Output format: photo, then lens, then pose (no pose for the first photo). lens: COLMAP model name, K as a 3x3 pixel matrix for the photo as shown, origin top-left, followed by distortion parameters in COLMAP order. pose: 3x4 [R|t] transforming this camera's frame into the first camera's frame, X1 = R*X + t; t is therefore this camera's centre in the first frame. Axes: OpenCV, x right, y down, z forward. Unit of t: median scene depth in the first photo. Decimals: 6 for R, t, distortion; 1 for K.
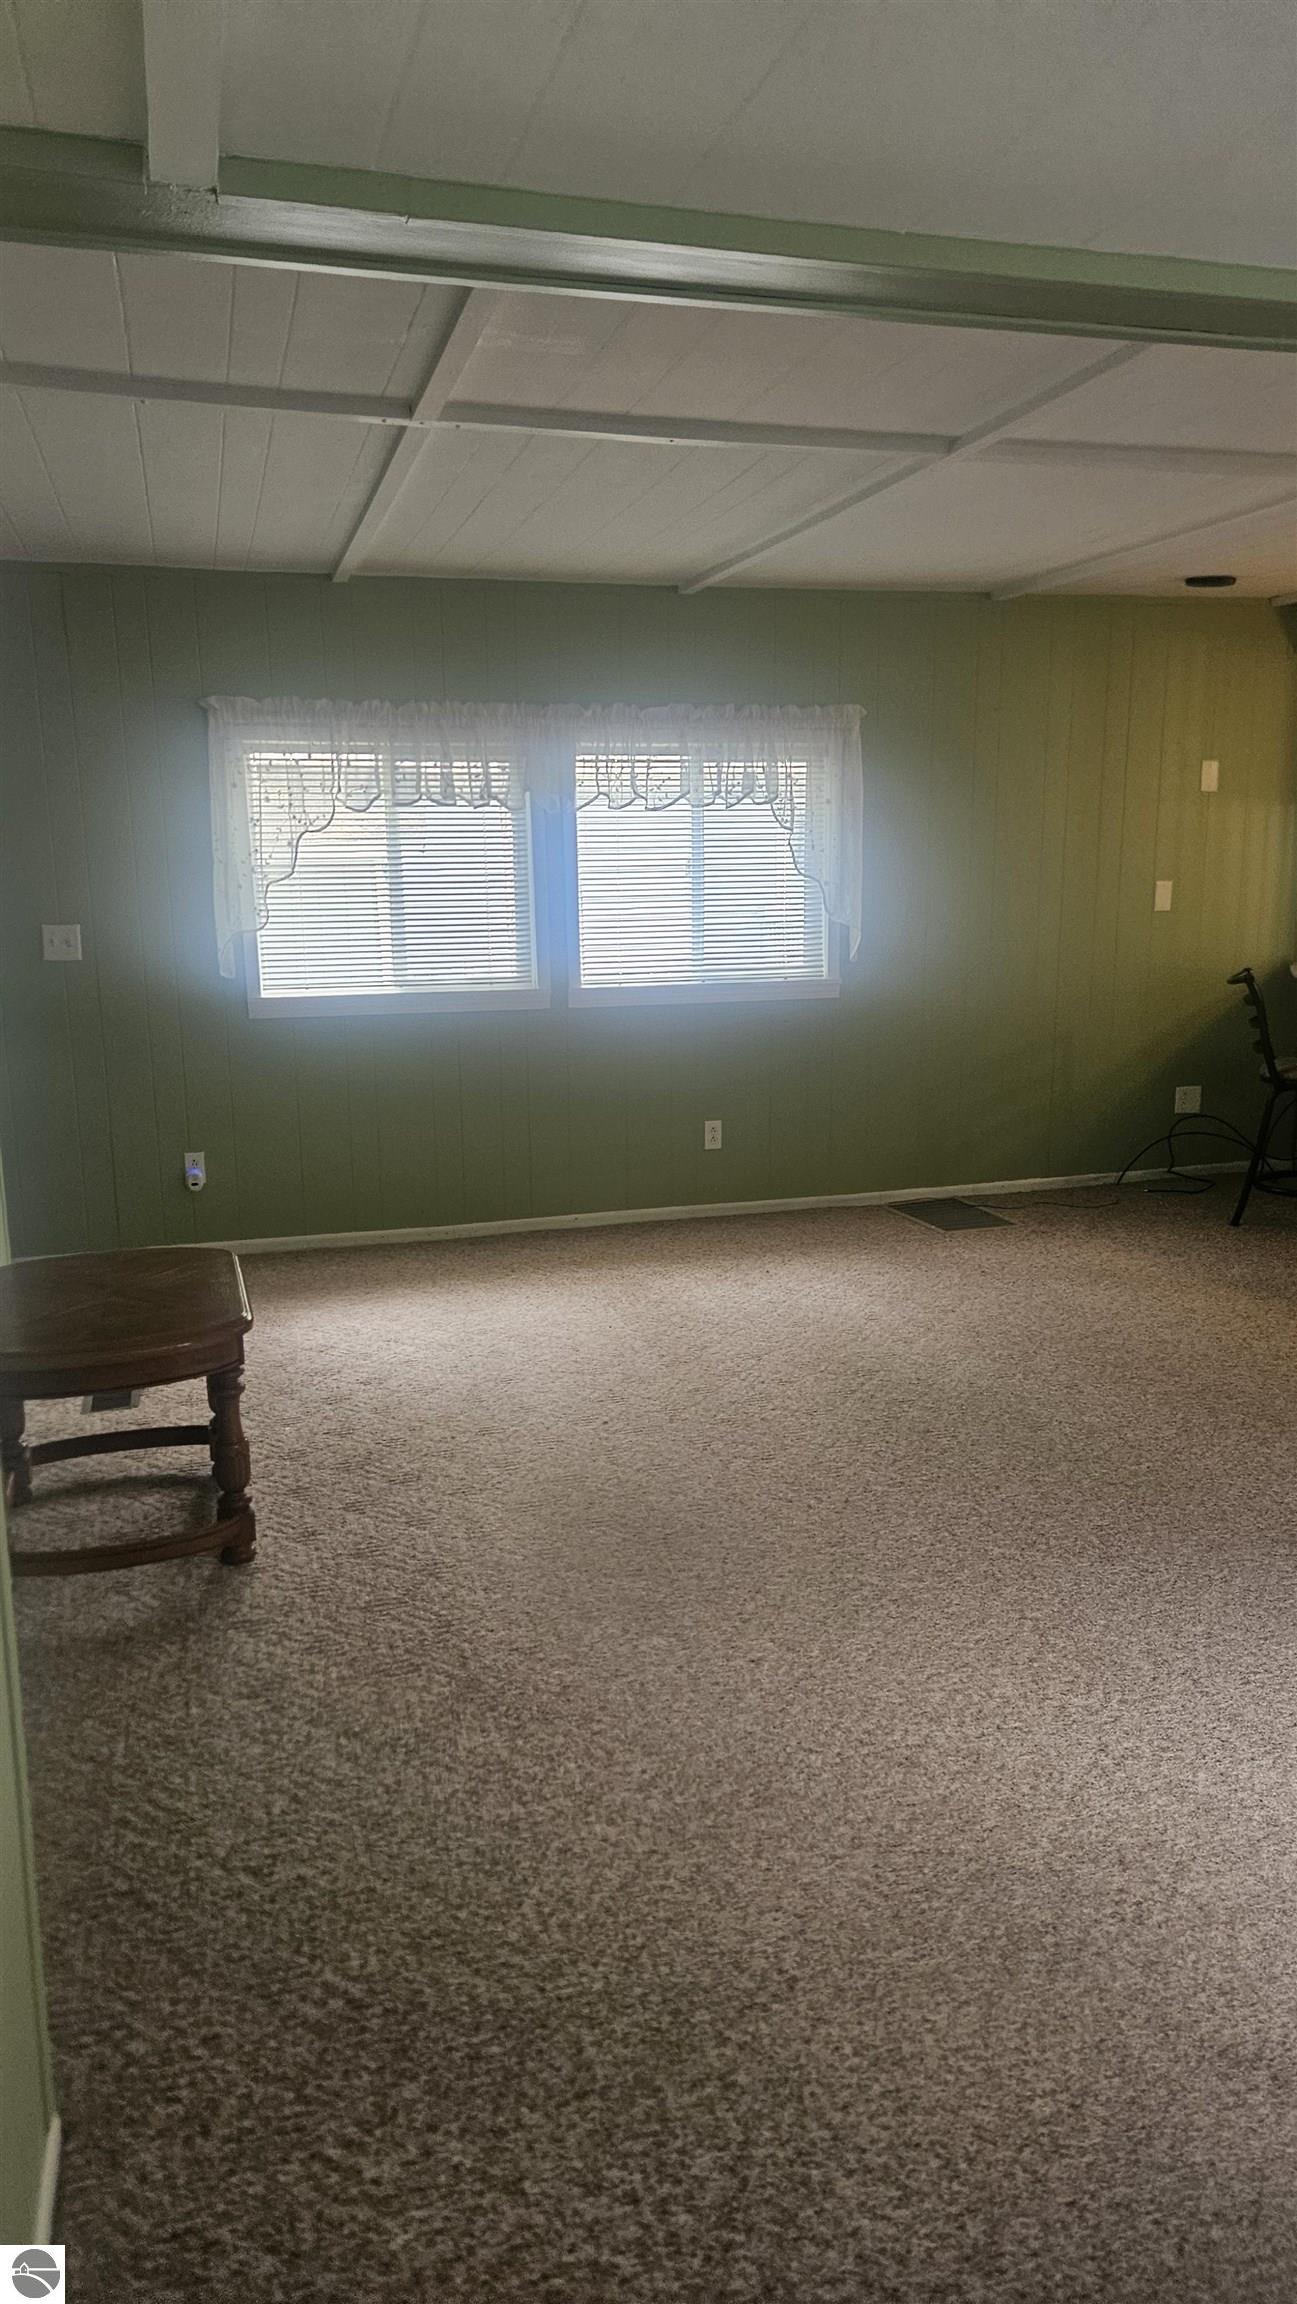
lens RADIAL K [[1549.3, 0, 644.7], [0, 1549.3, 1153.3], [0, 0, 1]] dist [0.084974, -0.055635]
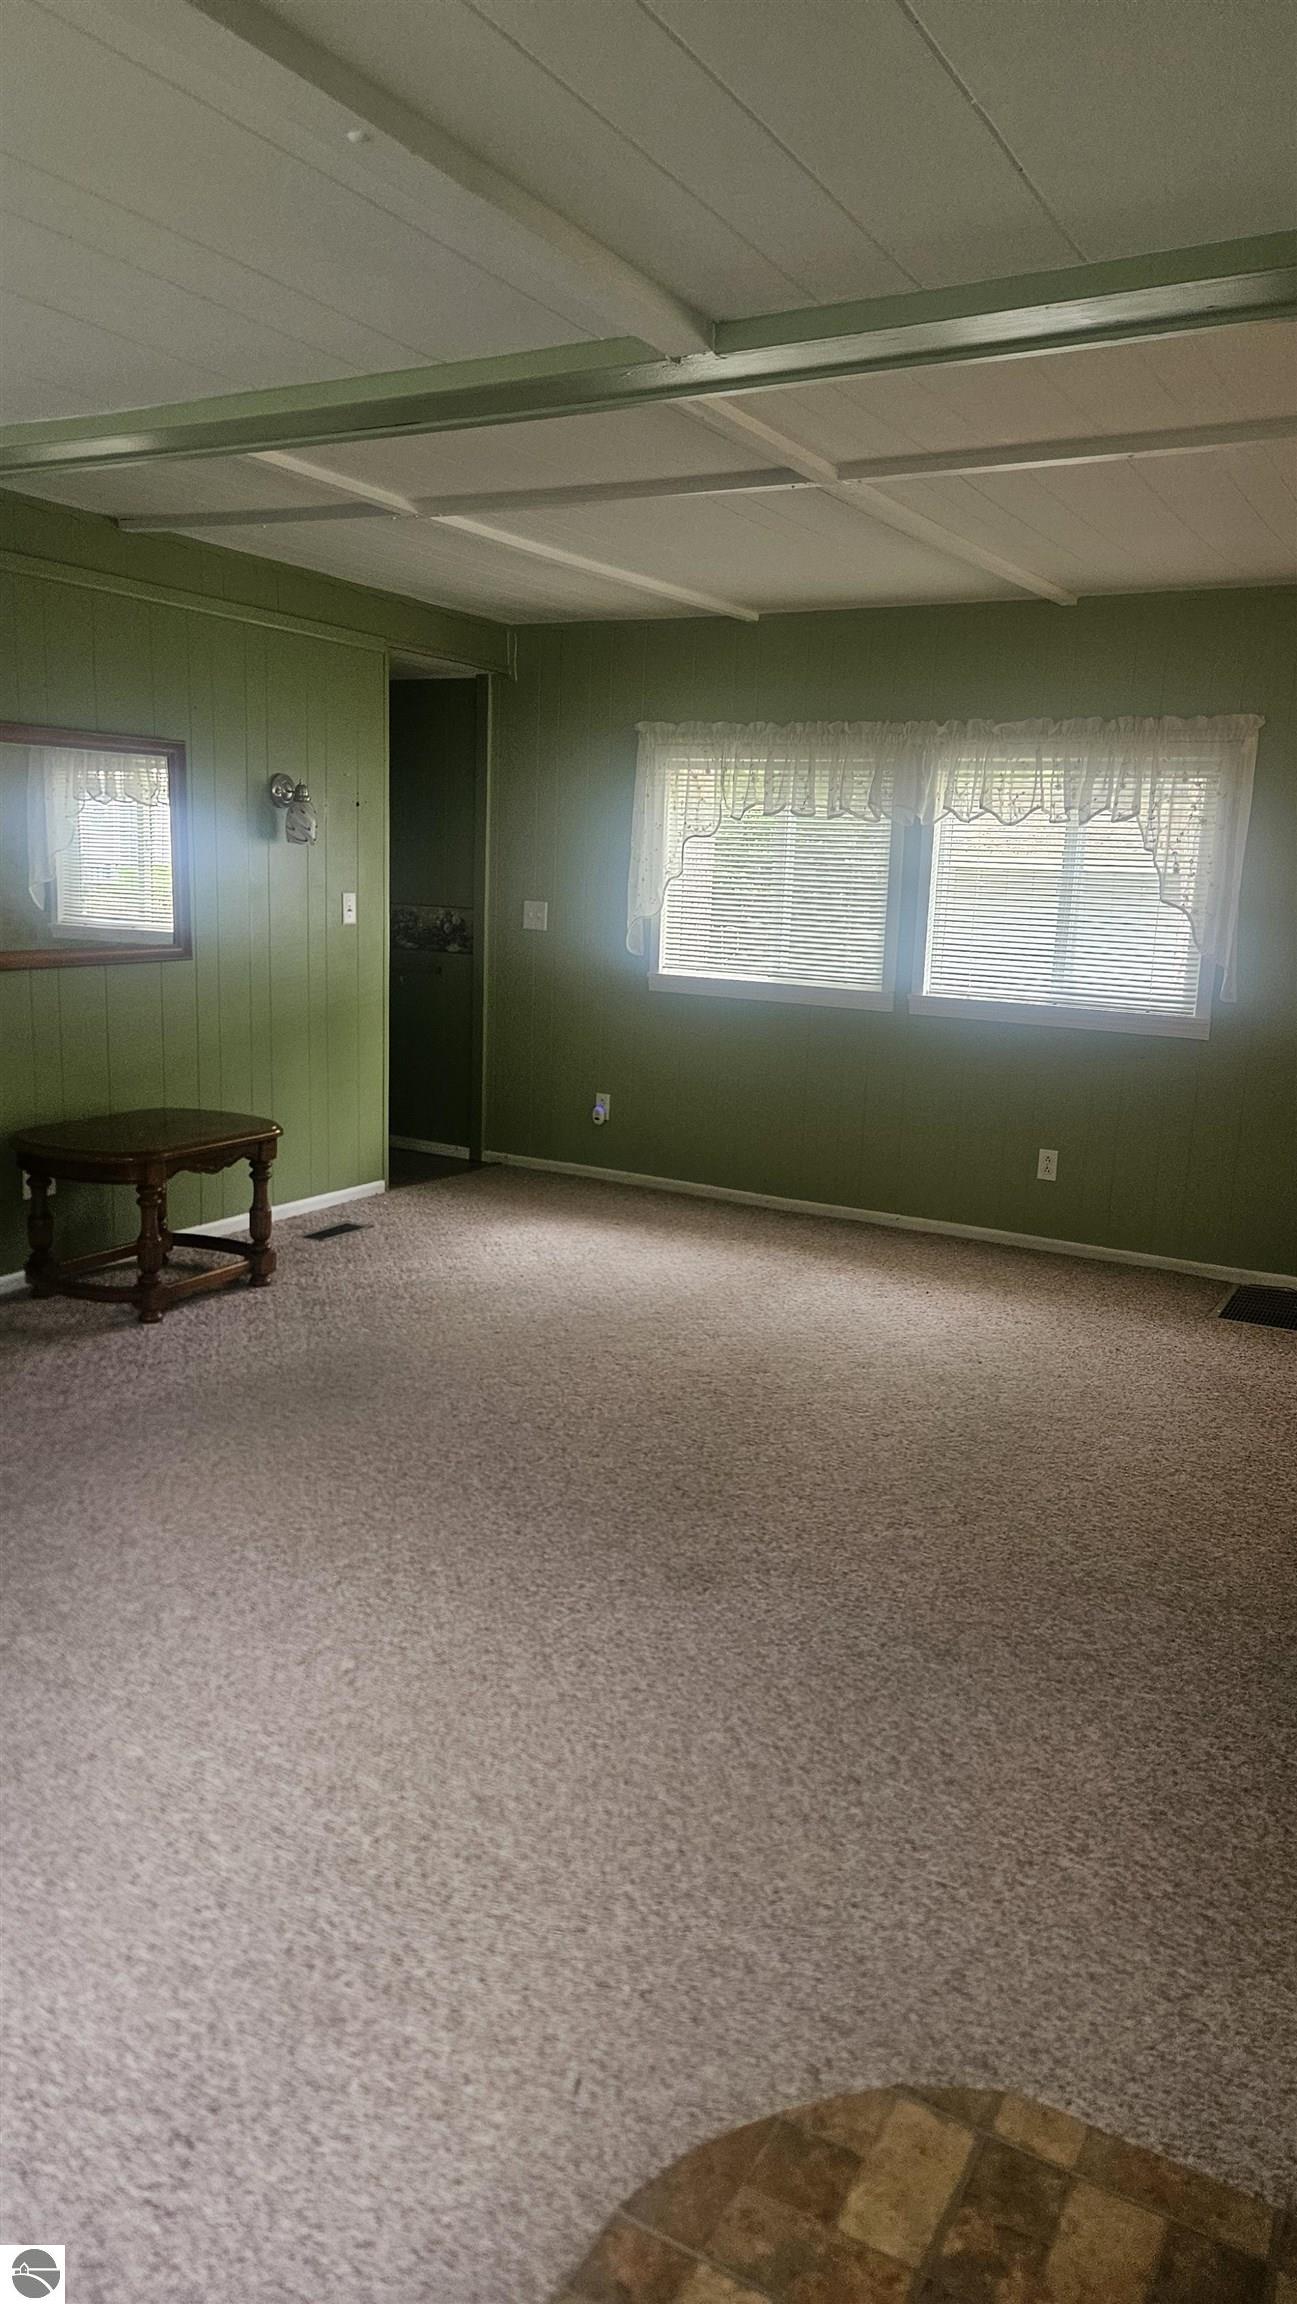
lens RADIAL K [[1549.3, 0, 648.4], [0, 1549.3, 1155.8], [0, 0, 1]] dist [0.084974, -0.055635]
pose [[0.700618, 0.177891, -0.691006, 0.653338], [-0.182112, 0.980932, 0.067884, -0.046302], [0.689905, 0.078280, 0.719655, 0.165425]]
